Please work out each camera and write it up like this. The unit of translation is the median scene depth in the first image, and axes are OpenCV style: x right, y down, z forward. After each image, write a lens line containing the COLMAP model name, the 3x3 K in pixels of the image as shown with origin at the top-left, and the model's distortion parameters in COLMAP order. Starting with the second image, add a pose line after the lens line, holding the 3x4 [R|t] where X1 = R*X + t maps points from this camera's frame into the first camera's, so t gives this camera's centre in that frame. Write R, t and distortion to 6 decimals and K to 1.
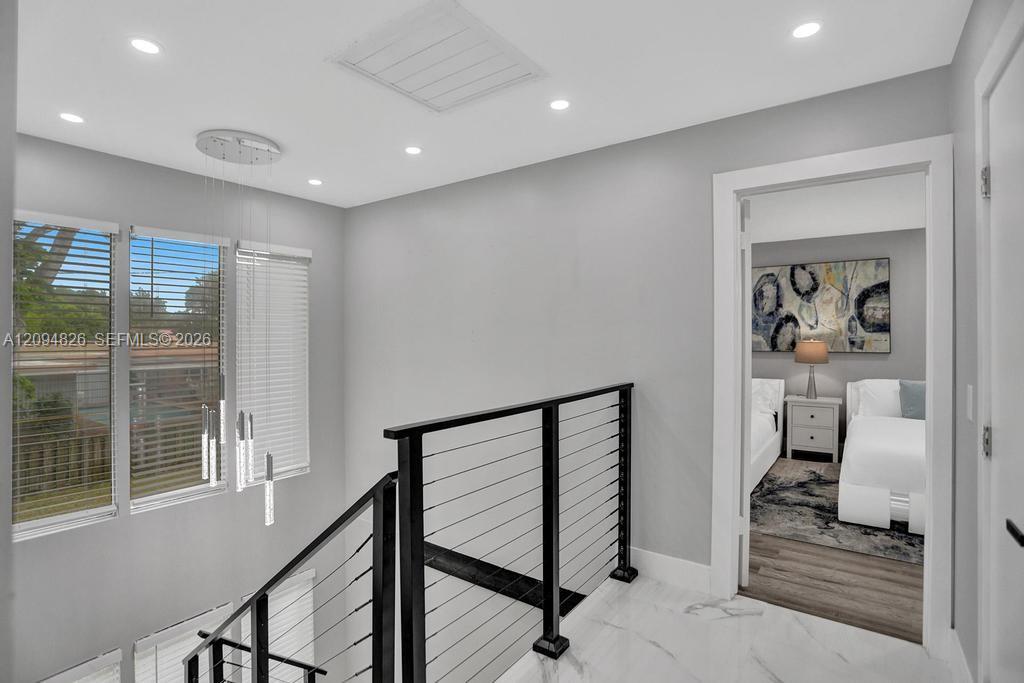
lens RADIAL K [[503.7, 0, 509.7], [0, 503.7, 335.4], [0, 0, 1]] dist [-0.071712, 0.031983]
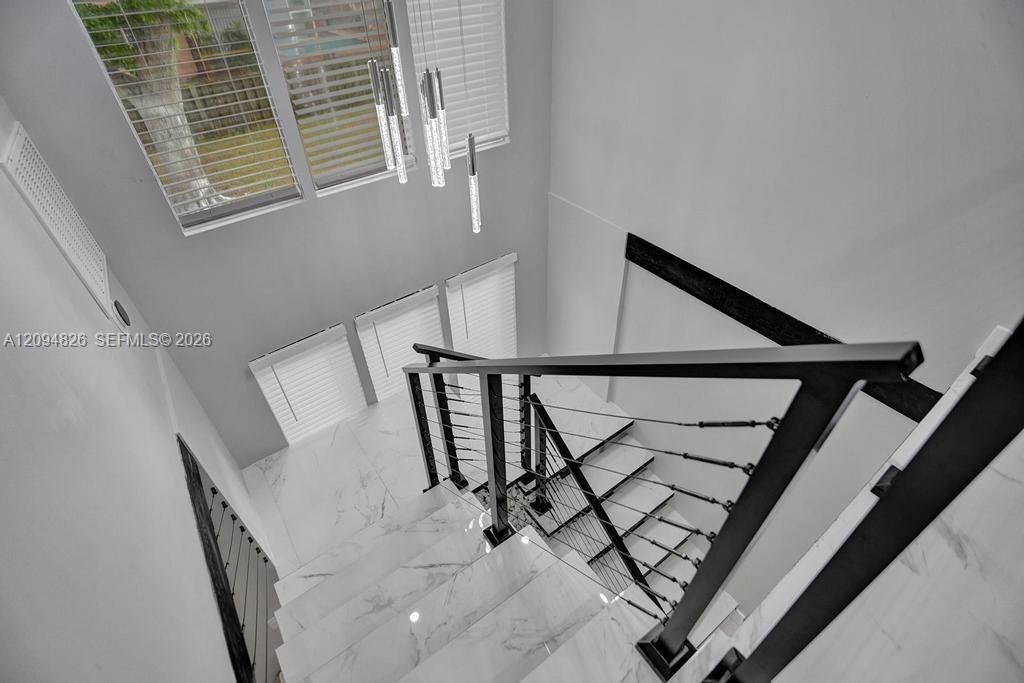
lens RADIAL K [[503.7, 0, 509.7], [0, 503.7, 335.4], [0, 0, 1]] dist [-0.071712, 0.031983]
pose [[0.950626, 0.171449, -0.258680, -0.508781], [0.033045, 0.772881, 0.633690, 0.045999], [0.308575, -0.610950, 0.729055, 0.841621]]
